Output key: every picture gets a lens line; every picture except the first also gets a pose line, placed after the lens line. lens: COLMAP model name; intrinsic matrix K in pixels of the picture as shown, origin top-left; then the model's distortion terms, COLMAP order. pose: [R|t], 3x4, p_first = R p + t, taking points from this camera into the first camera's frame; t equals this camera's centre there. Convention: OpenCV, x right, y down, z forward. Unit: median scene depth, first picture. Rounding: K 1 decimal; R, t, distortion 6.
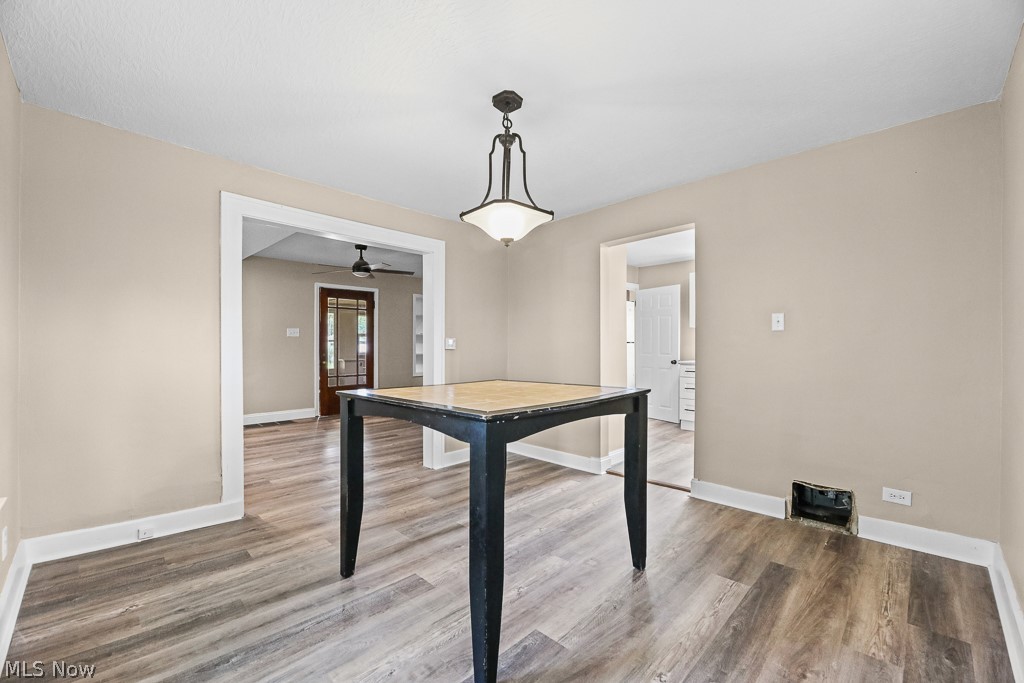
lens RADIAL K [[421.7, 0, 517.8], [0, 421.7, 349.4], [0, 0, 1]] dist [-0.003769, -0.000953]
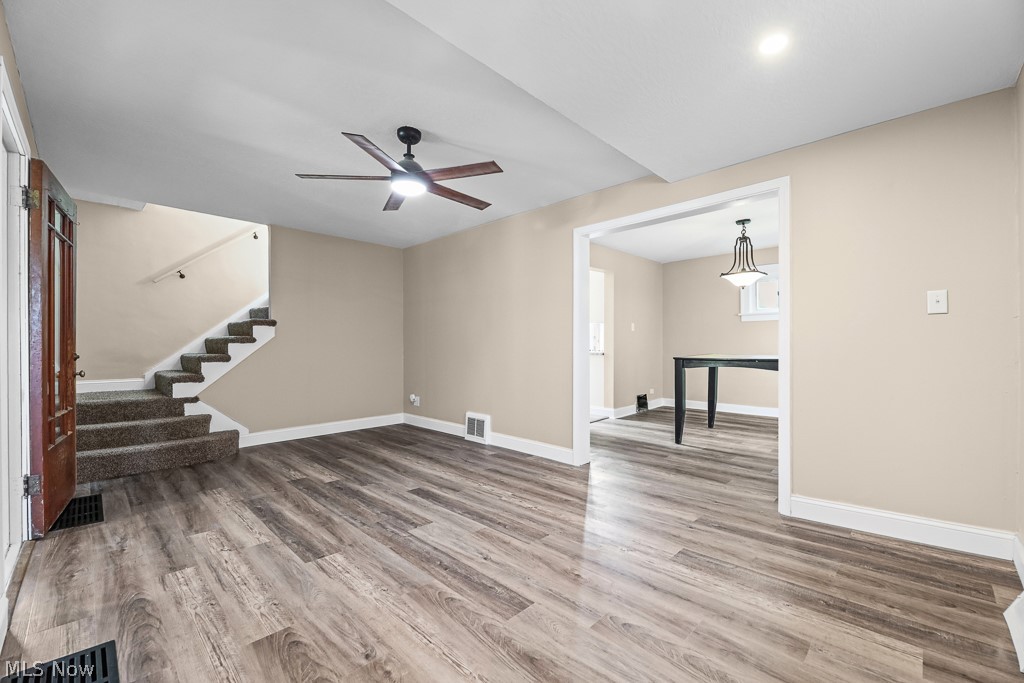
lens RADIAL K [[421.7, 0, 517.8], [0, 421.7, 349.4], [0, 0, 1]] dist [-0.003769, -0.000953]
pose [[-0.007516, -0.014917, 0.999860, -1.413463], [0.012968, 0.999803, 0.015014, 0.008057], [-0.999888, 0.013079, -0.007321, 1.415067]]
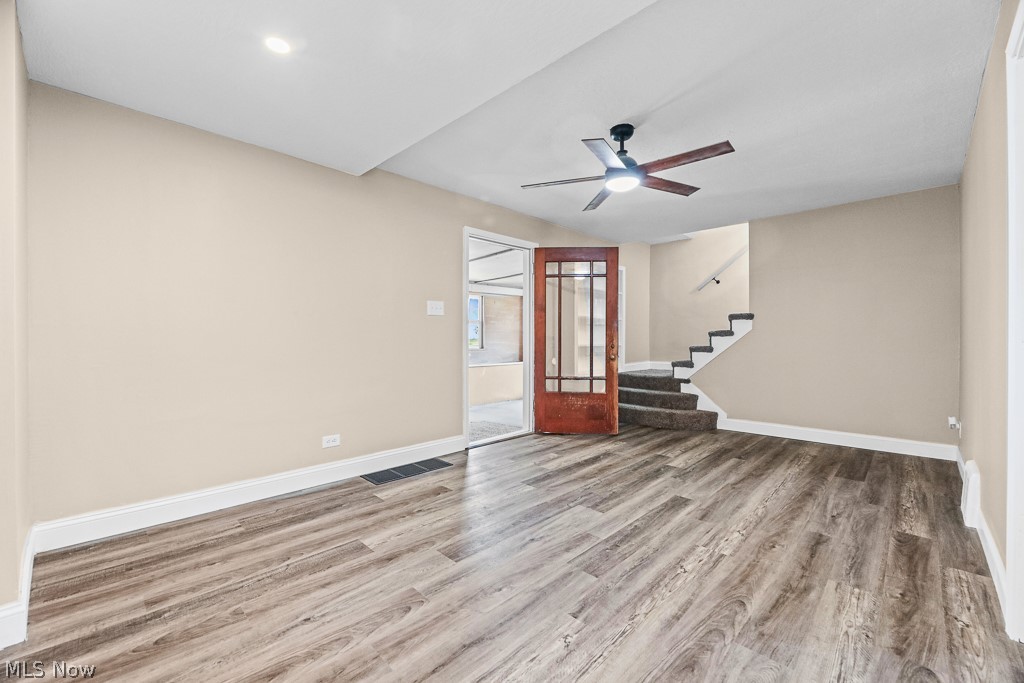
lens RADIAL K [[413.9, 0, 512.0], [0, 413.9, 341.5], [0, 0, 1]] dist [-0.000416, -0.003136]
pose [[0.999960, -0.008890, -0.000399, -0.813523], [0.008887, 0.999931, -0.007656, 0.020487], [0.000467, 0.007653, 0.999971, 0.802313]]
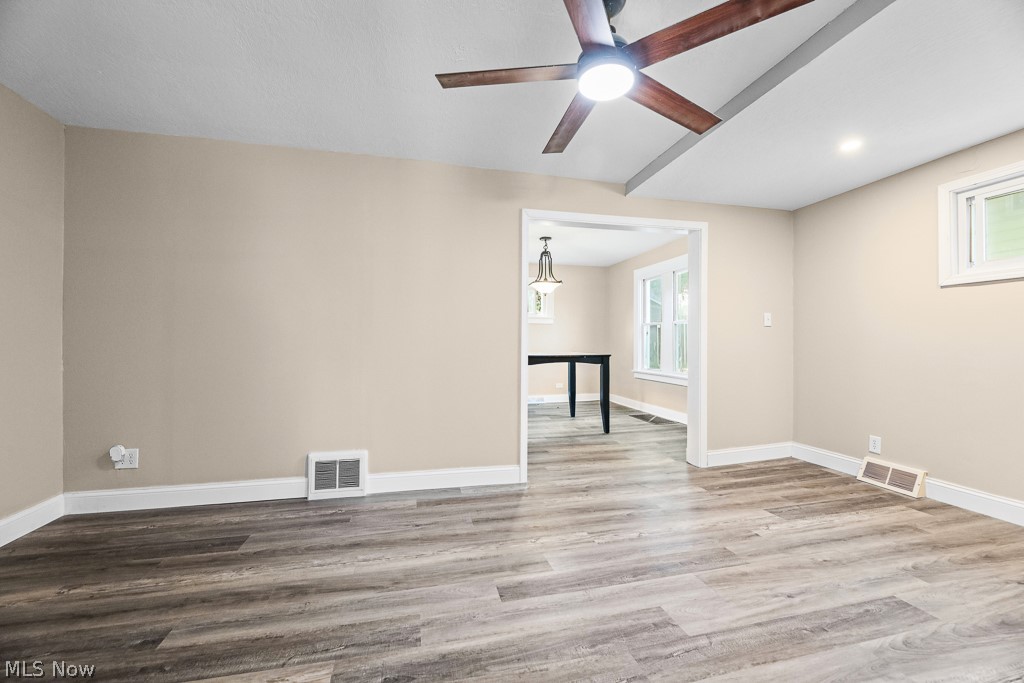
lens RADIAL K [[413.9, 0, 512.0], [0, 413.9, 341.5], [0, 0, 1]] dist [-0.000416, -0.003136]
pose [[-0.848874, -0.005416, 0.528568, -0.759885], [-0.002308, 0.999976, 0.006541, 0.006542], [-0.528591, 0.004332, -0.848866, 2.090180]]
